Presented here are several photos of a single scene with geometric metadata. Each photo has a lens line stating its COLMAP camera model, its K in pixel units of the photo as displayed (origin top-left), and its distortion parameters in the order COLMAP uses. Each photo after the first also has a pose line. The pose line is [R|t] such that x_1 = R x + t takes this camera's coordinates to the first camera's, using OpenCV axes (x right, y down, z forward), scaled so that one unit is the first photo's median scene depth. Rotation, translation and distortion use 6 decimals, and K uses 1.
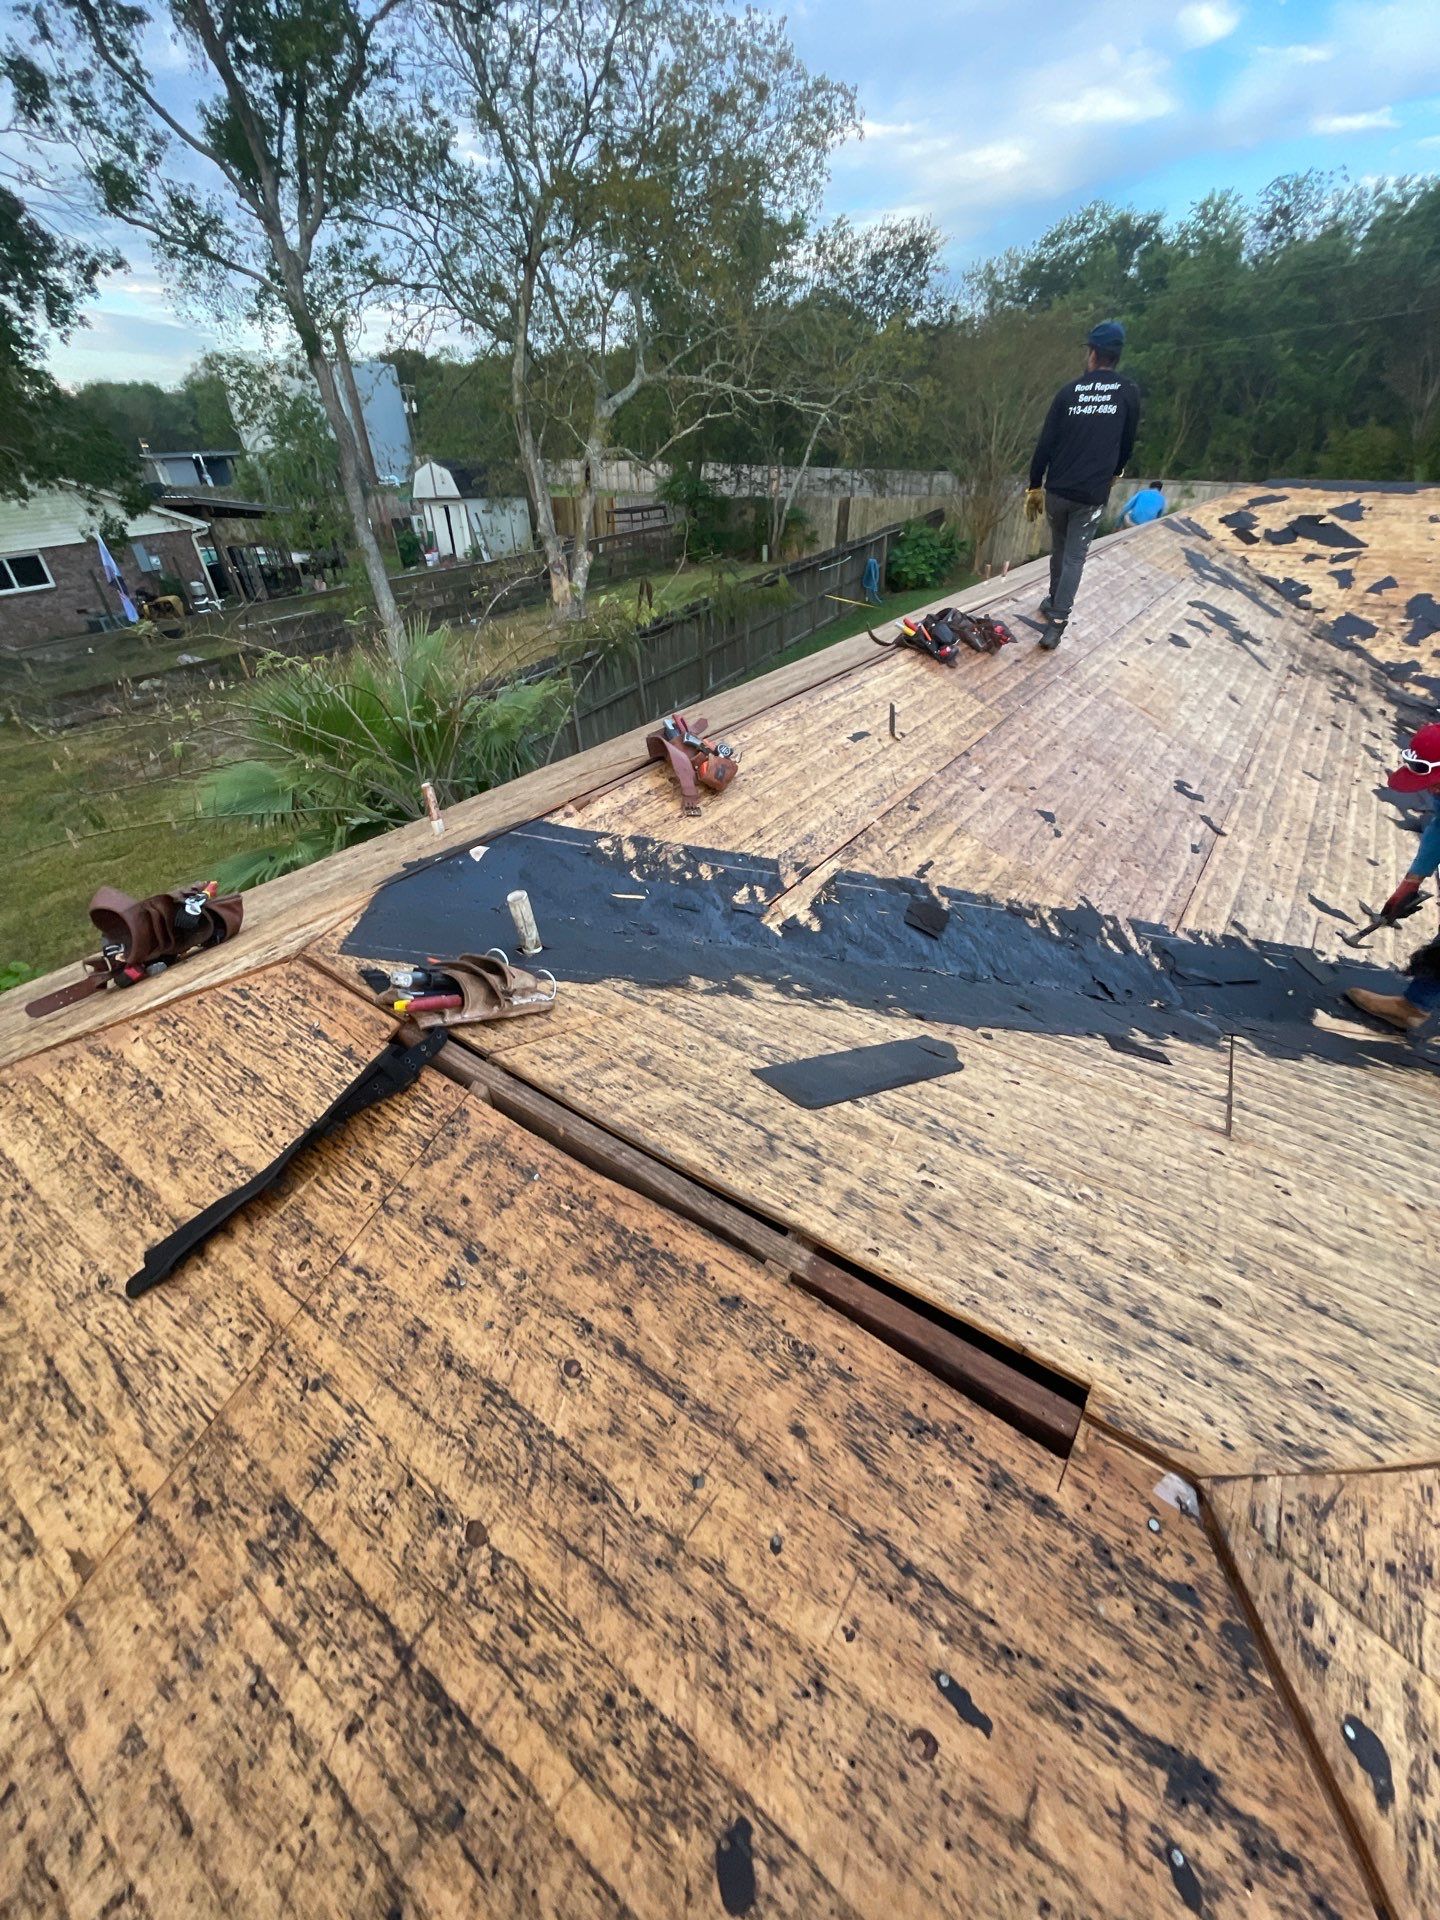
lens RADIAL K [[768.2, 0, 722.6], [0, 768.2, 957.4], [0, 0, 1]] dist [-0.001184, -0.000689]
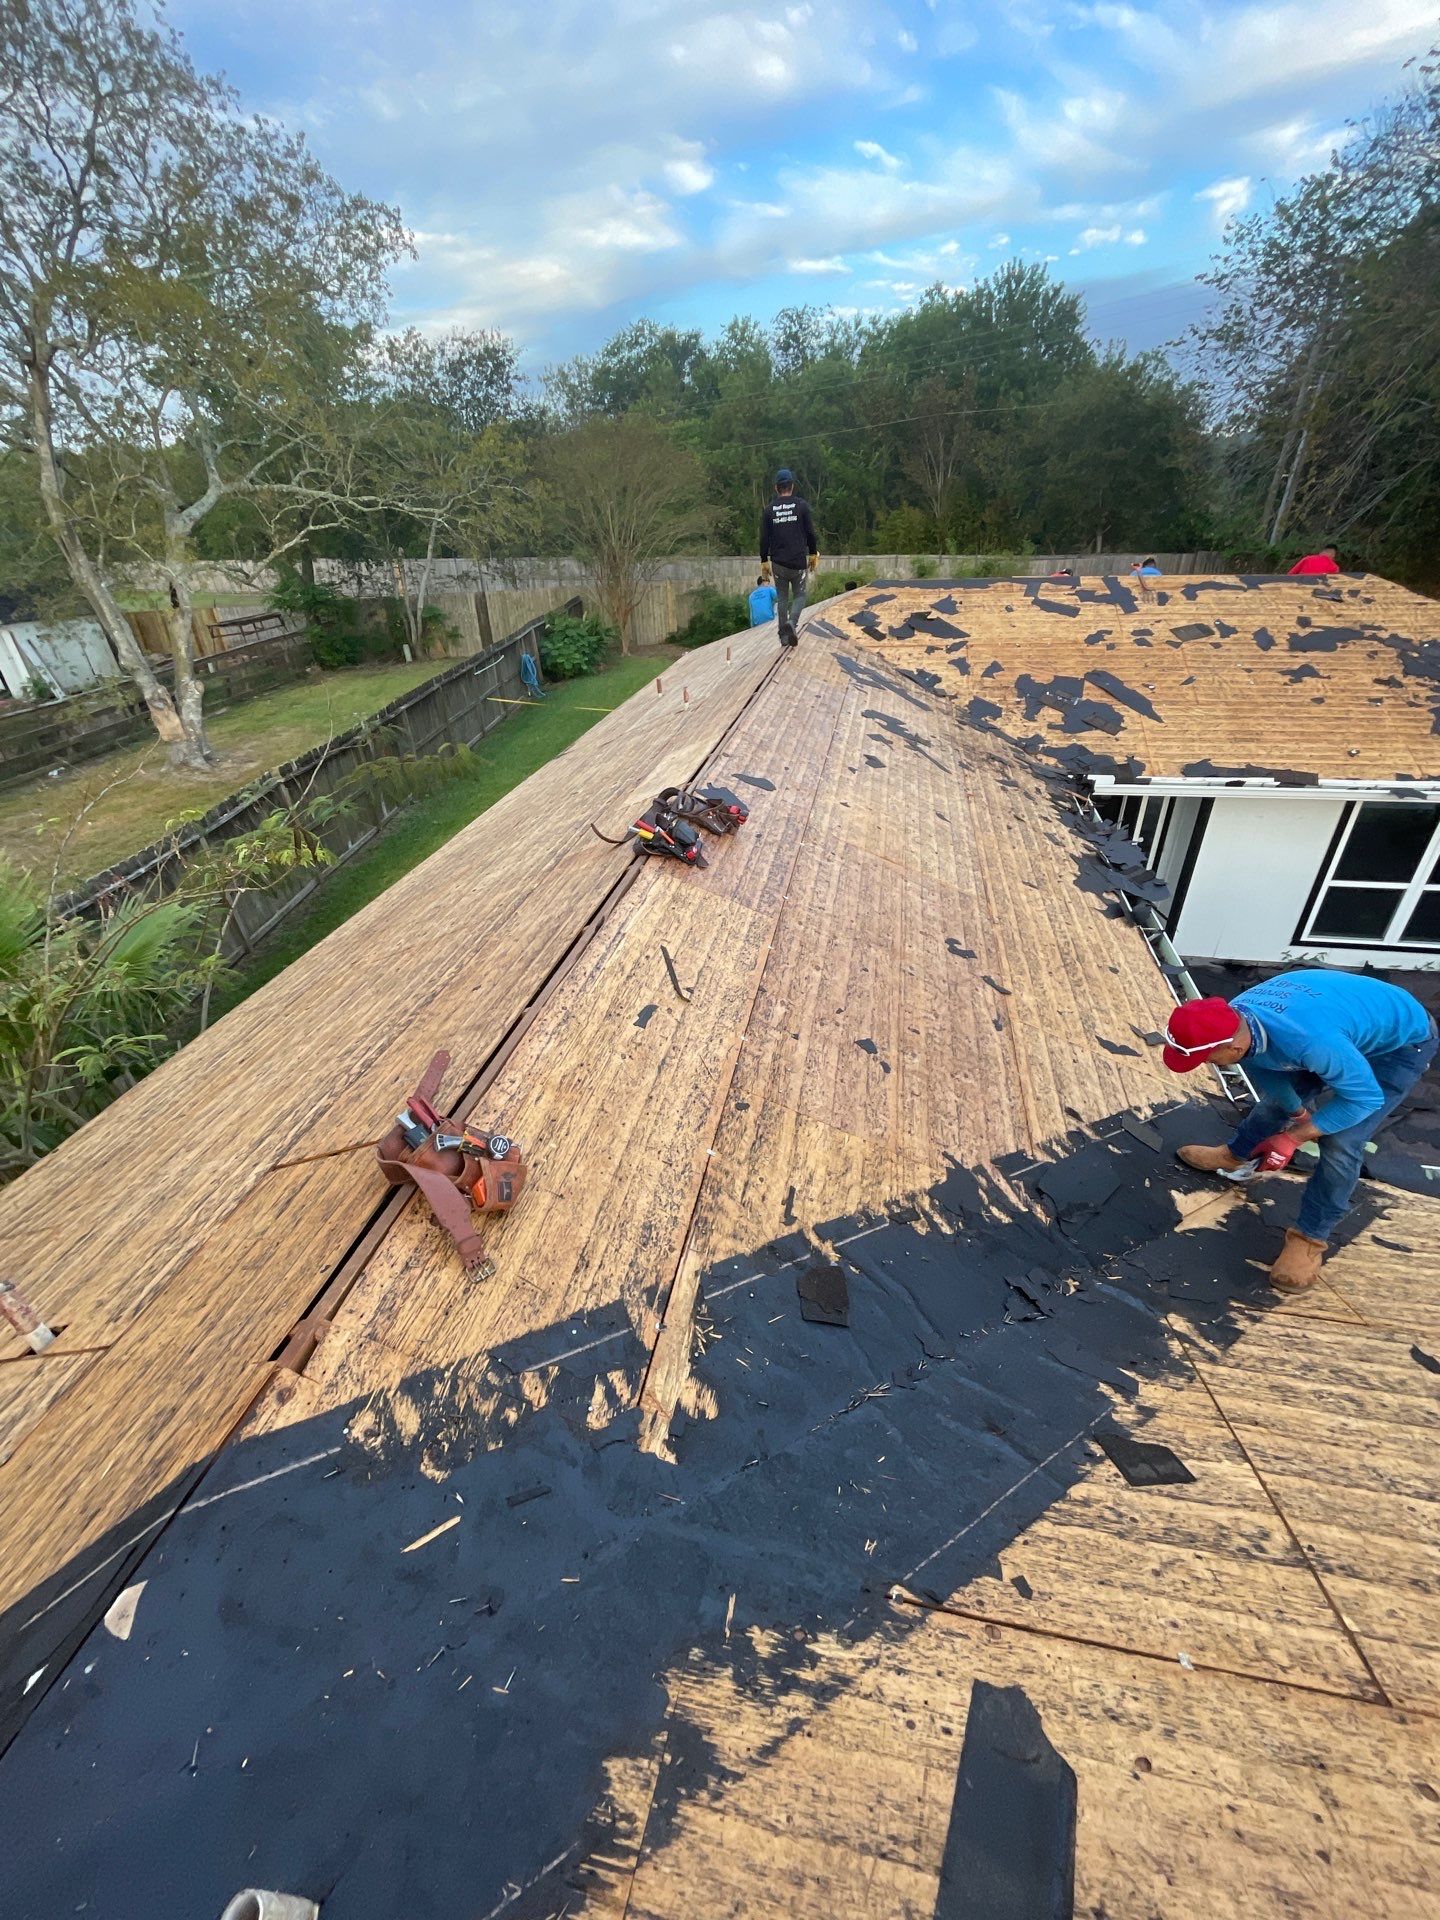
lens RADIAL K [[768.2, 0, 720.8], [0, 768.2, 960.0], [0, 0, 1]] dist [-0.001184, -0.000689]
pose [[0.912207, -0.229050, 0.339727, -0.002918], [0.253273, 0.966986, -0.028109, -0.079269], [-0.322073, 0.111684, 0.940104, 0.055321]]
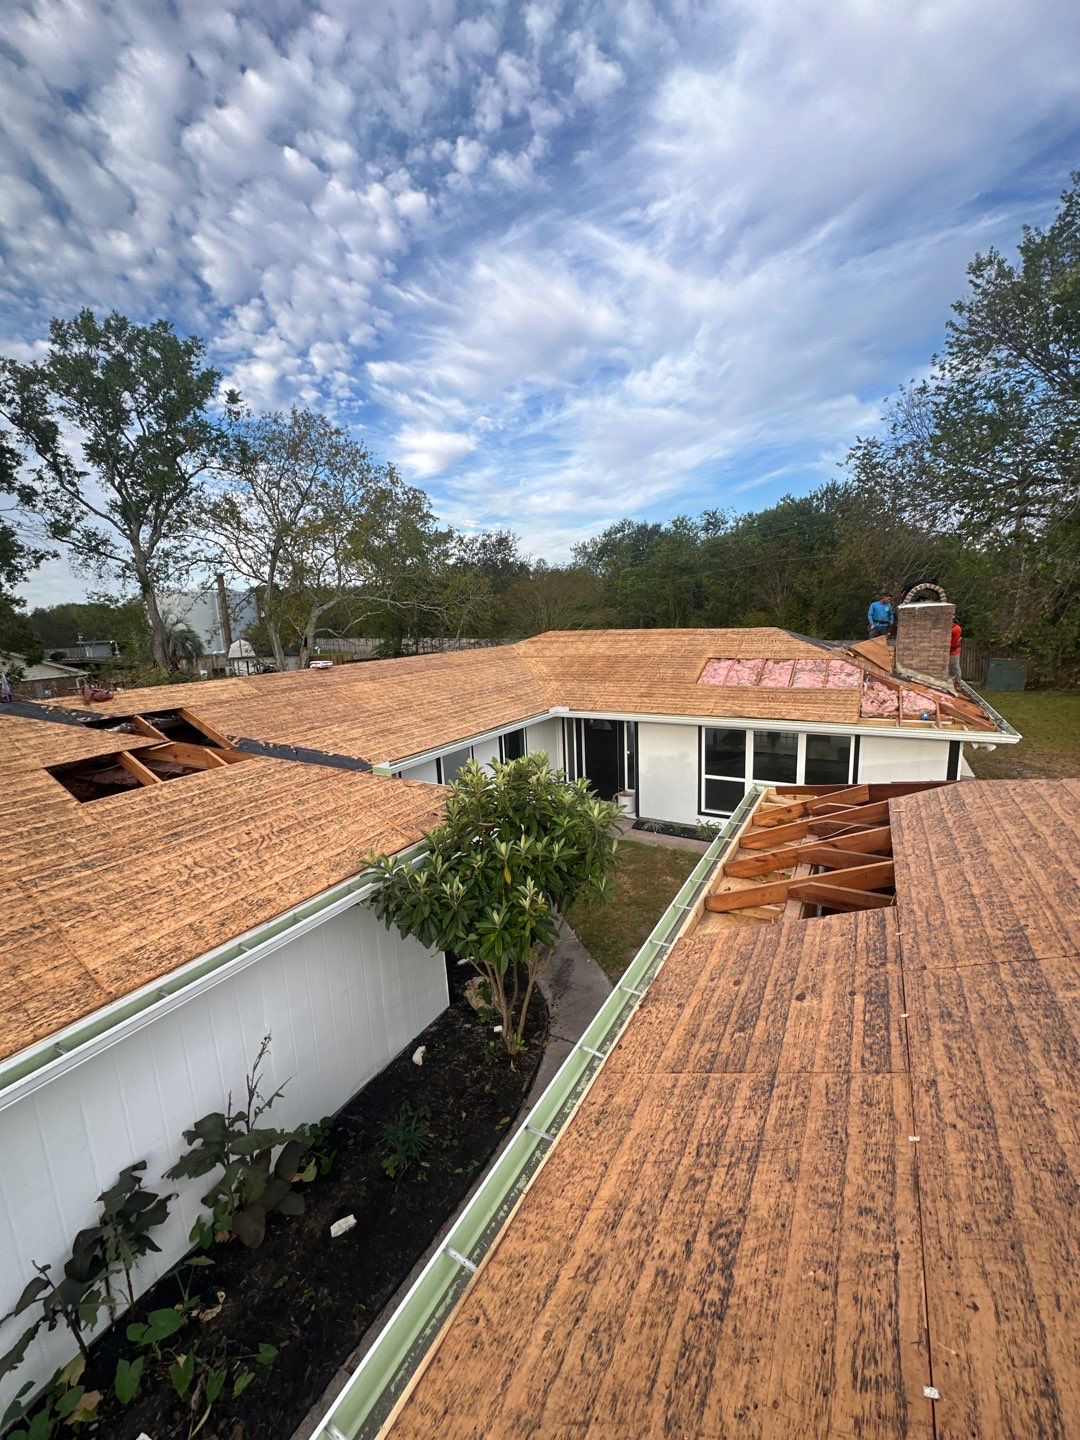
lens RADIAL K [[576.2, 0, 539.2], [0, 576.2, 721.7], [0, 0, 1]] dist [-0.001184, -0.000689]
pose [[0.995620, -0.035295, 0.086569, 0.371747], [0.068215, 0.907465, -0.414552, 0.230410], [-0.063926, 0.418641, 0.905899, -0.304638]]
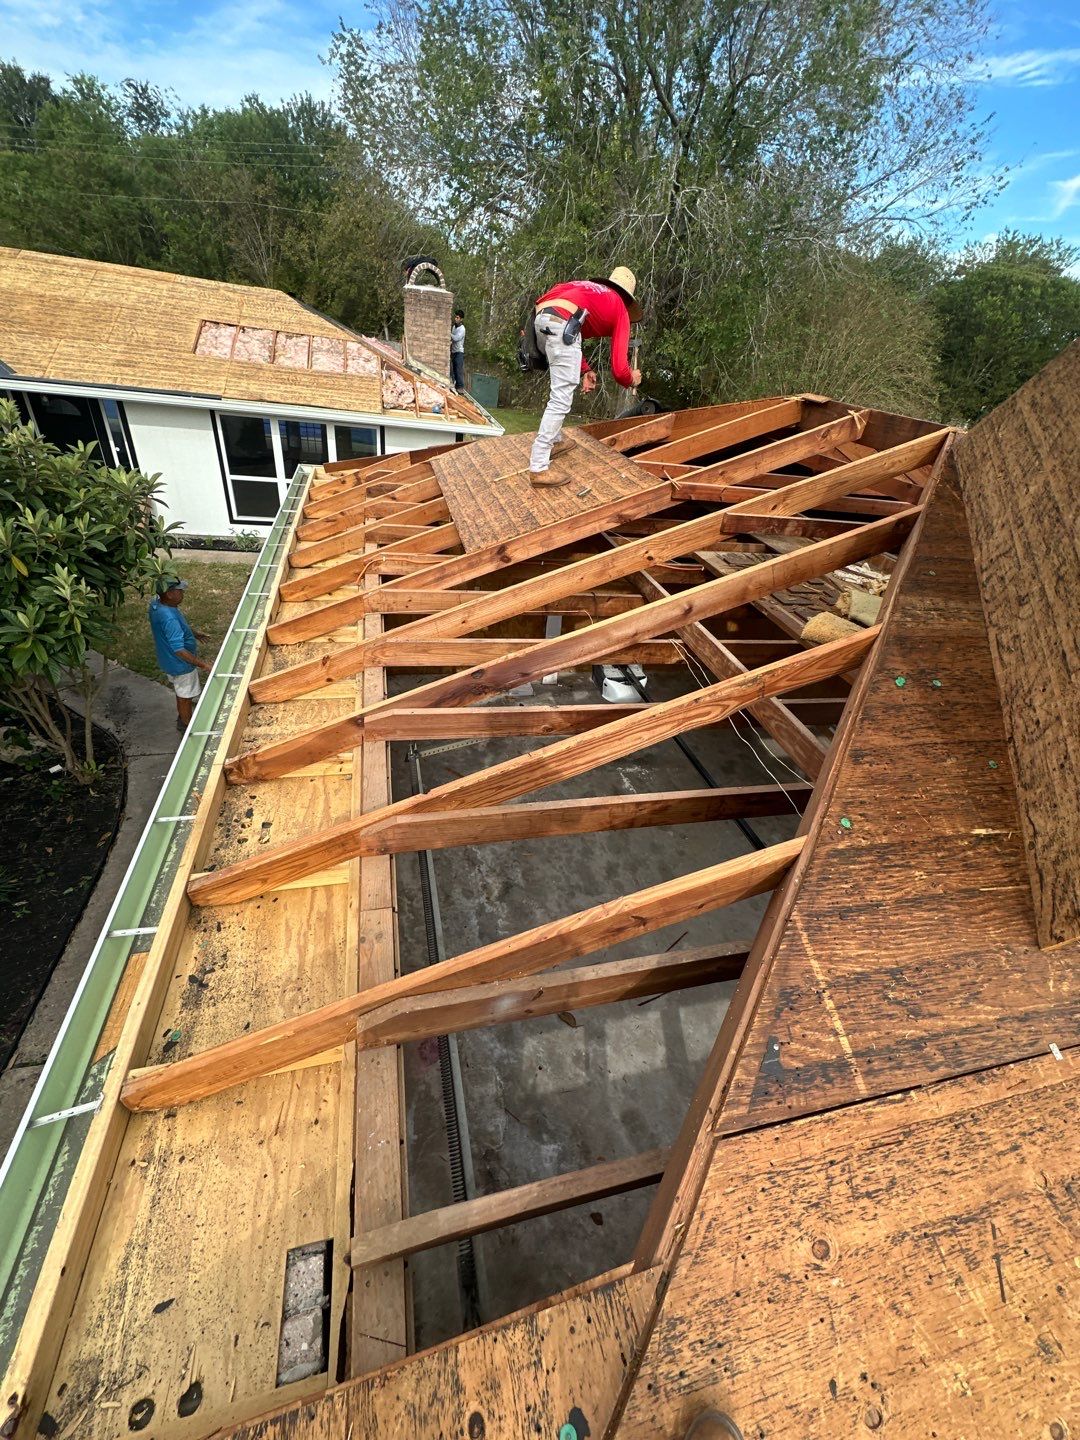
lens RADIAL K [[576.2, 0, 544.2], [0, 576.2, 725.6], [0, 0, 1]] dist [-0.001184, -0.000689]
pose [[0.648390, -0.344927, 0.678687, 0.328620], [0.314210, 0.933250, 0.174119, 0.269315], [-0.693442, 0.100353, 0.713489, -0.307049]]
